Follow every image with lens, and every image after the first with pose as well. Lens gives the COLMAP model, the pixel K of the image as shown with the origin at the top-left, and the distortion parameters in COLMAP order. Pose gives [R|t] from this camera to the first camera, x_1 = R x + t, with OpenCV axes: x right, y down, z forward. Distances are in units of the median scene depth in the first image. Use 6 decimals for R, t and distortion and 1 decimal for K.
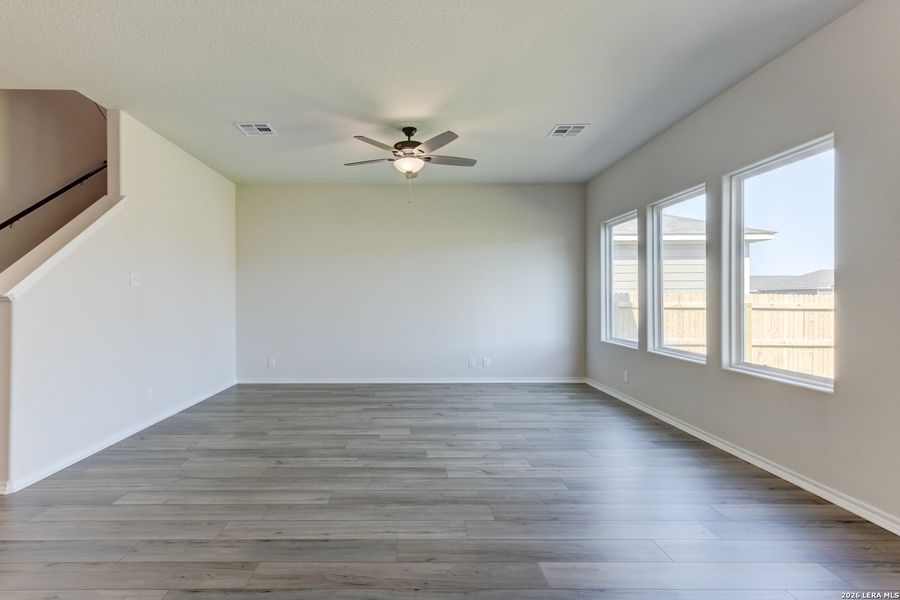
lens RADIAL K [[432.4, 0, 464.1], [0, 432.4, 298.4], [0, 0, 1]] dist [0.004046, -0.000476]
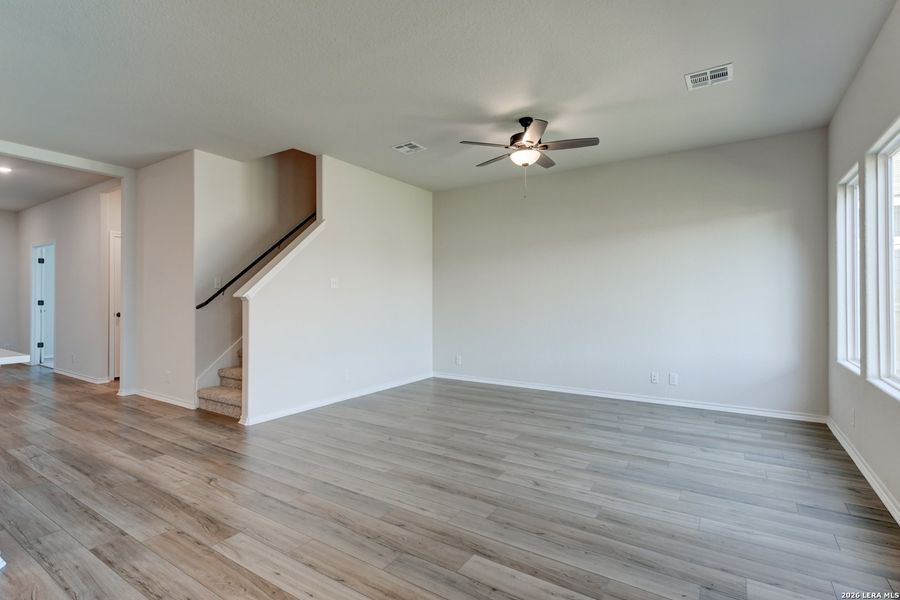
lens RADIAL K [[544.4, 0, 467.2], [0, 544.4, 298.8], [0, 0, 1]] dist [0.000970, 0.000096]
pose [[0.781667, 0.000875, -0.623695, 0.589261], [0.000670, 0.999997, 0.002243, -0.001474], [0.623695, -0.002171, 0.781665, -0.013123]]
